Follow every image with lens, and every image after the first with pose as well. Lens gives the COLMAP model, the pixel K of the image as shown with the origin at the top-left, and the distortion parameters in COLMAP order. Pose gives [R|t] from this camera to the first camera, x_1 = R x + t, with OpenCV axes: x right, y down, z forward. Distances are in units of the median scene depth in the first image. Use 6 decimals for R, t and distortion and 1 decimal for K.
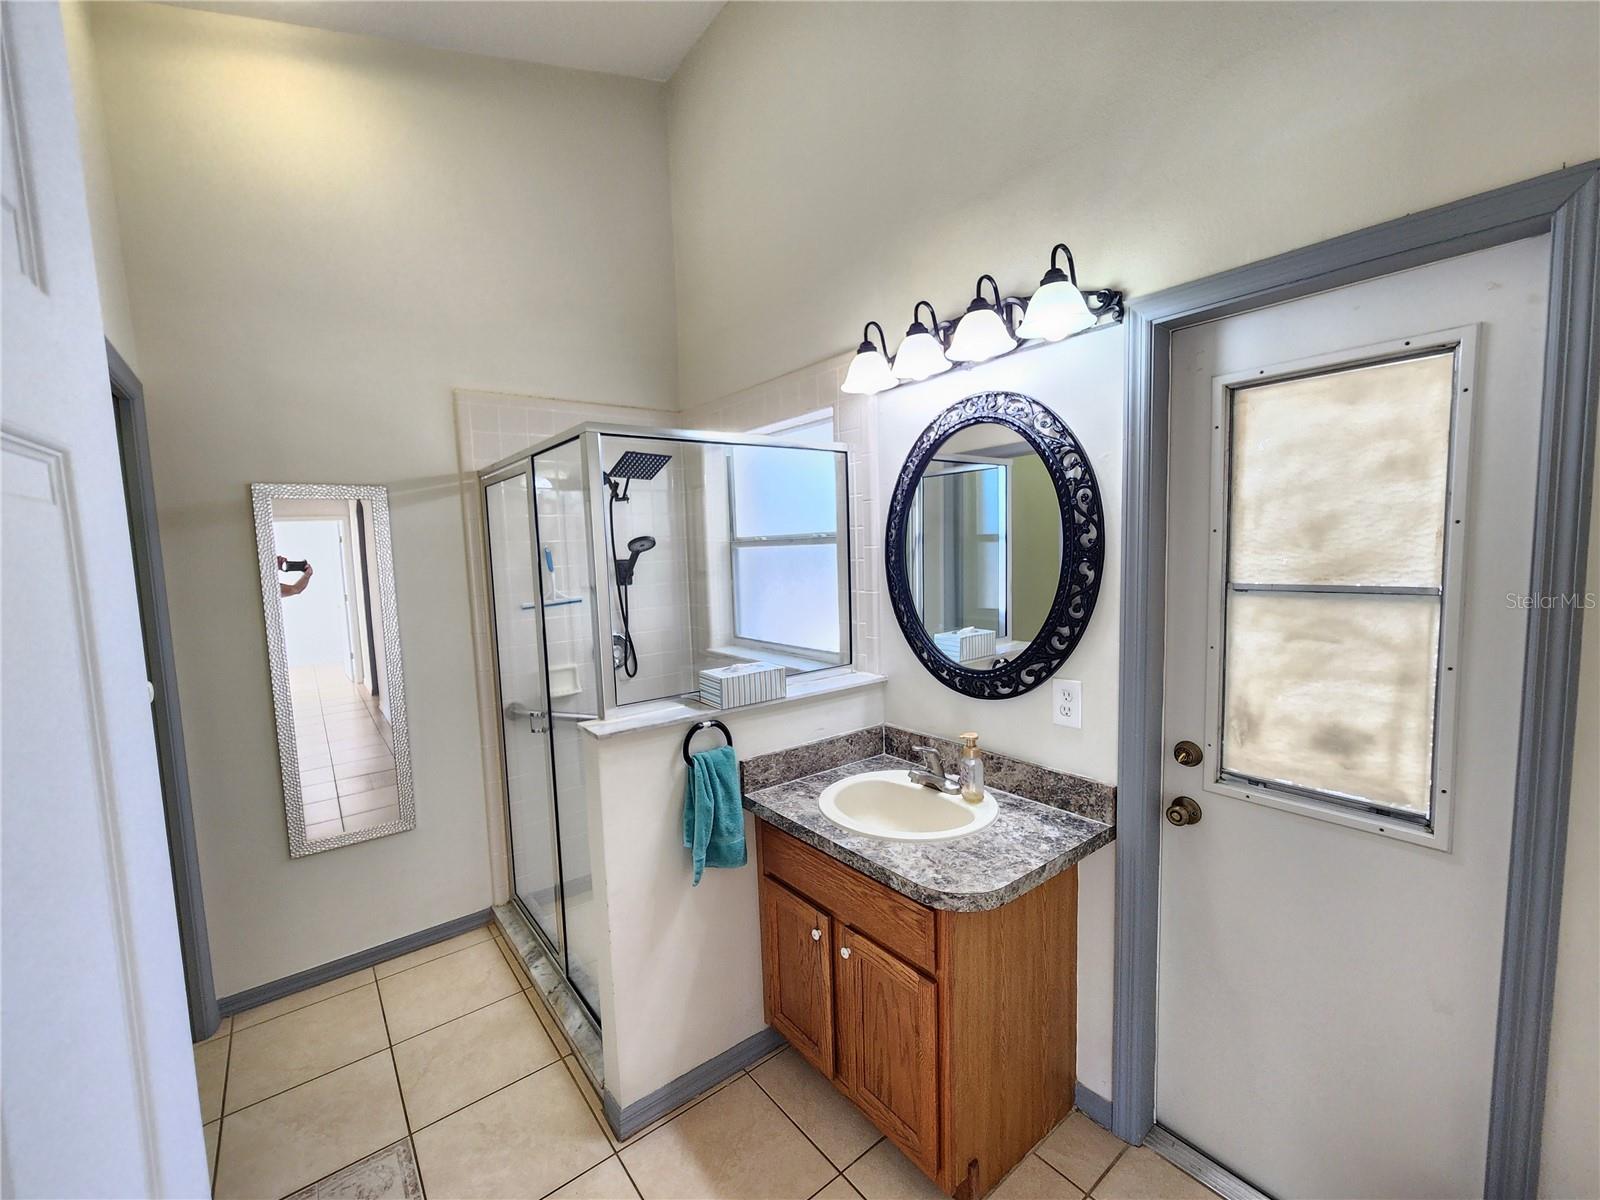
lens RADIAL K [[658.6, 0, 791.5], [0, 658.6, 600.8], [0, 0, 1]] dist [-0.002754, -0.000066]
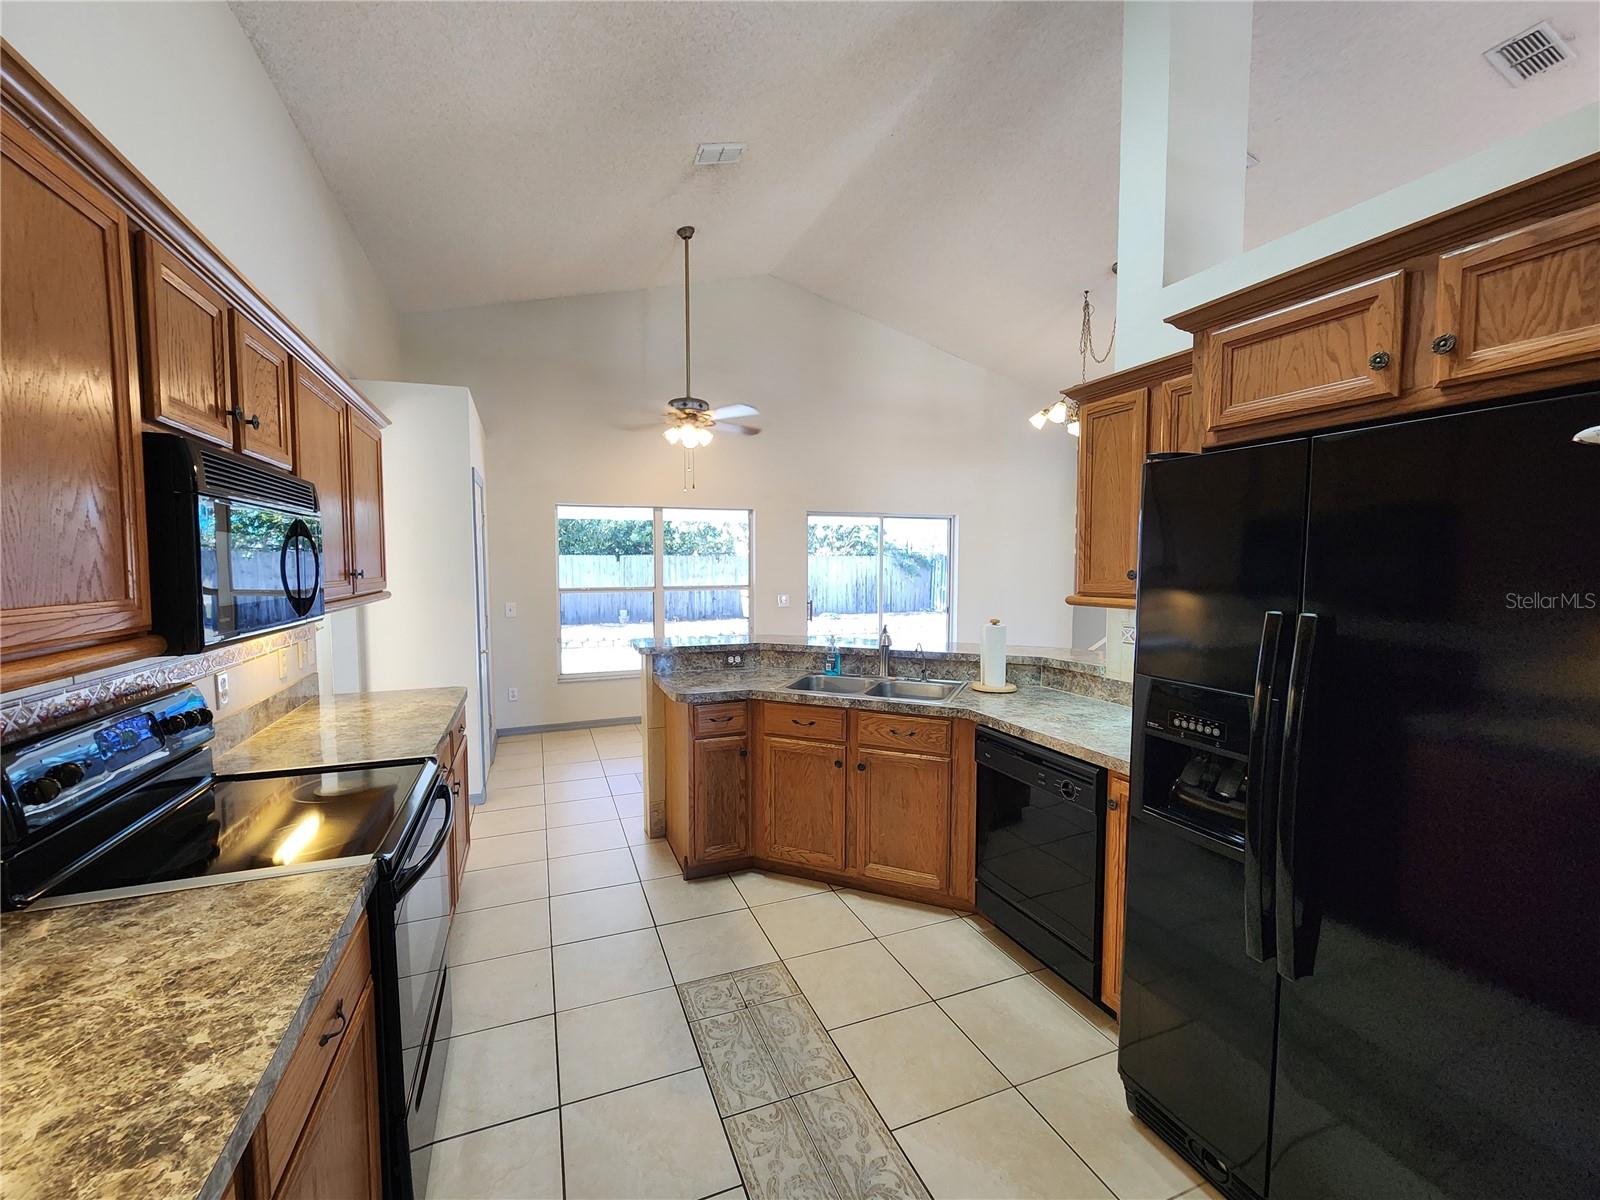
lens RADIAL K [[658.6, 0, 798.4], [0, 658.6, 597.7], [0, 0, 1]] dist [-0.002754, -0.000066]
pose [[-0.259965, 0.093871, -0.961044, 0.783624], [-0.071222, 0.990689, 0.116033, -0.090962], [0.962988, 0.098612, -0.250859, 1.663446]]
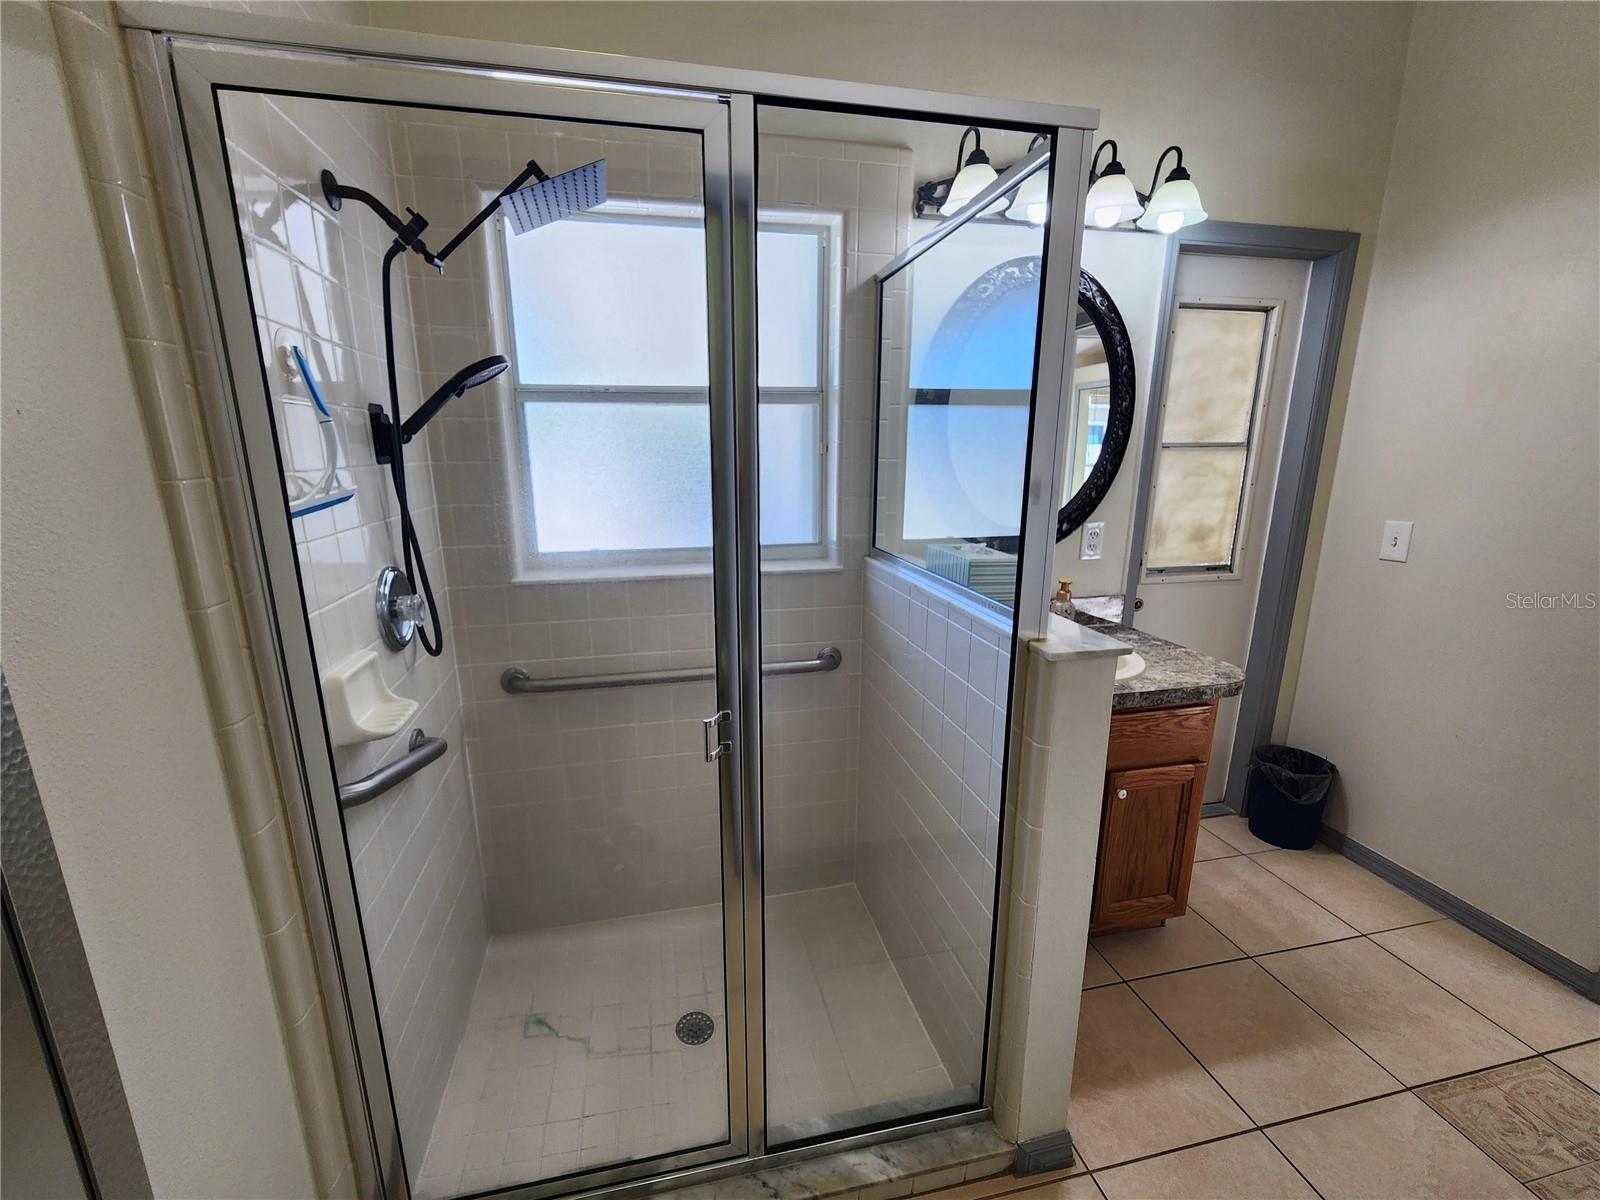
lens RADIAL K [[658.6, 0, 792.6], [0, 658.6, 604.3], [0, 0, 1]] dist [-0.002754, -0.000066]
pose [[0.432952, -0.178734, 0.883519, -1.143209], [0.067319, 0.983819, 0.166036, 0.031940], [-0.898900, -0.012408, 0.437979, 1.141623]]
